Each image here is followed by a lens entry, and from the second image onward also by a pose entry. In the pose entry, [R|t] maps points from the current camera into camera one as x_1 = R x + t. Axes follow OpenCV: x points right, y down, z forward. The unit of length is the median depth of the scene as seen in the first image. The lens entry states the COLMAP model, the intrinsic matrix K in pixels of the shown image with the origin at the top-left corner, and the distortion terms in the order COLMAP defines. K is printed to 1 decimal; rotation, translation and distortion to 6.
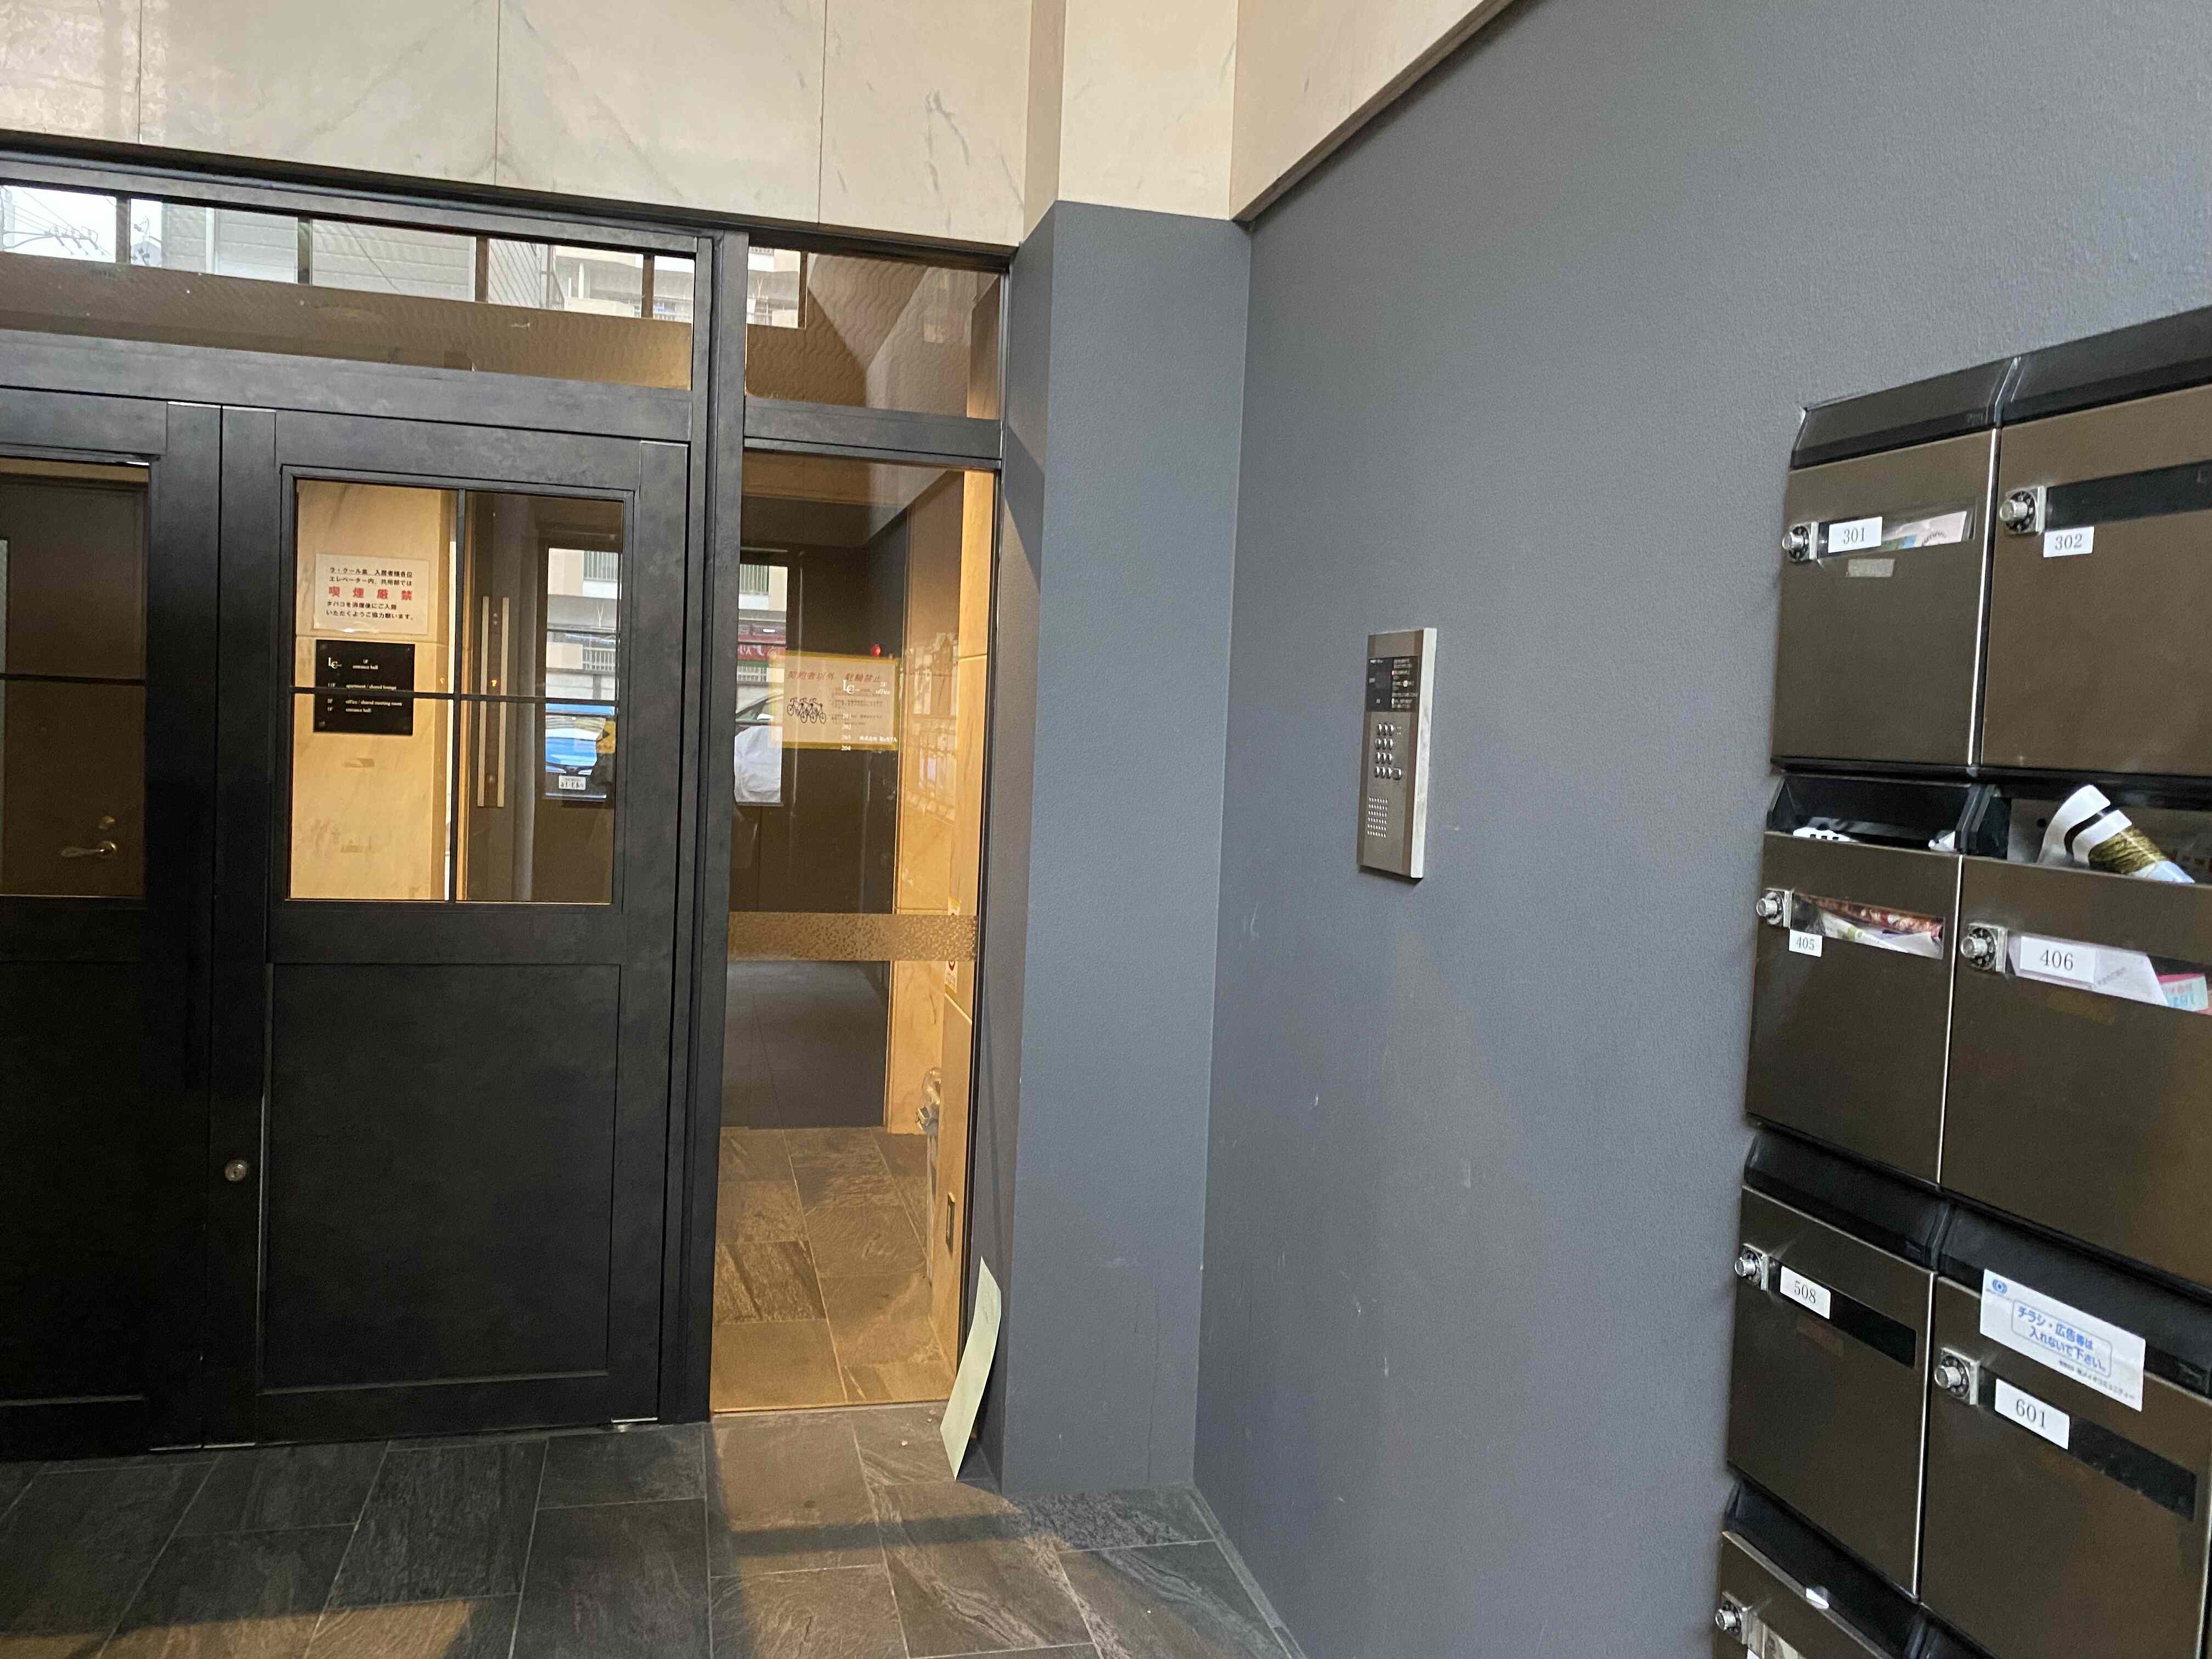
lens RADIAL K [[1695.3, 0, 1105.7], [0, 1695.3, 826.1], [0, 0, 1]] dist [-0.005843, -0.002085]
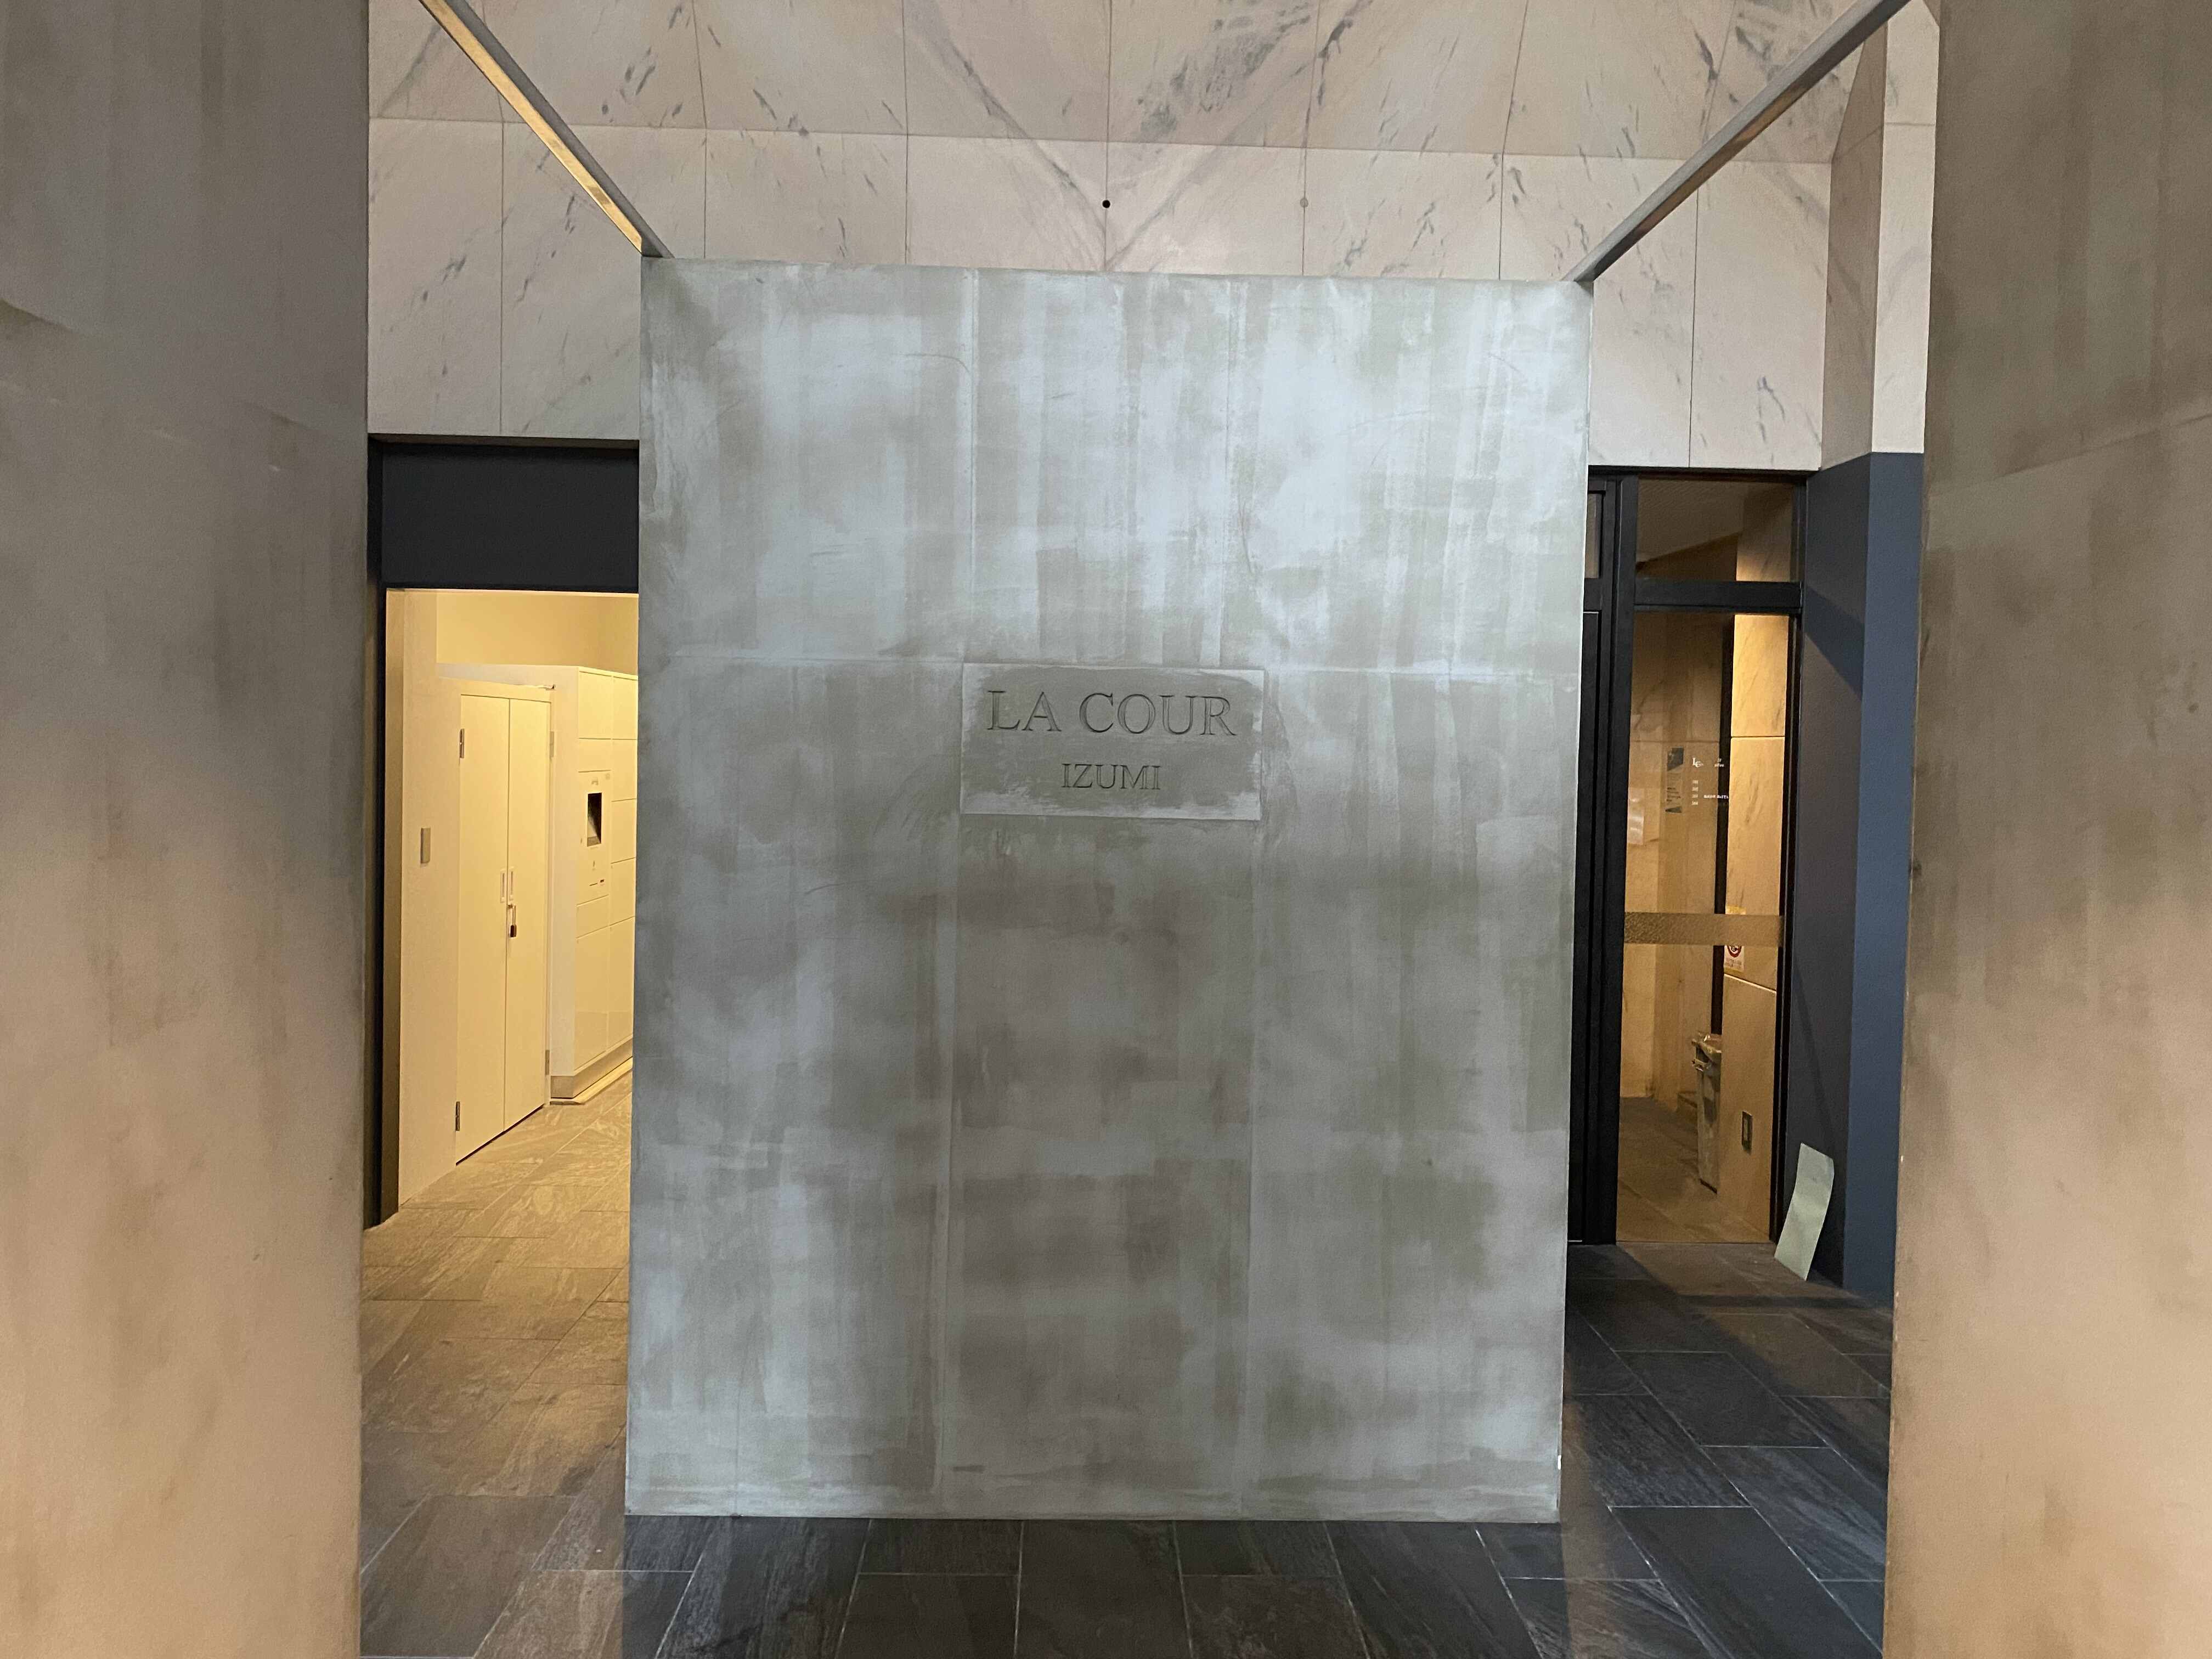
lens RADIAL K [[1695.3, 0, 1107.1], [0, 1695.3, 826.4], [0, 0, 1]] dist [-0.005843, -0.002085]
pose [[0.975640, -0.006825, -0.219271, -0.377406], [0.002584, 0.999804, -0.019625, 0.000587], [0.219362, 0.018581, 0.975467, -0.667482]]
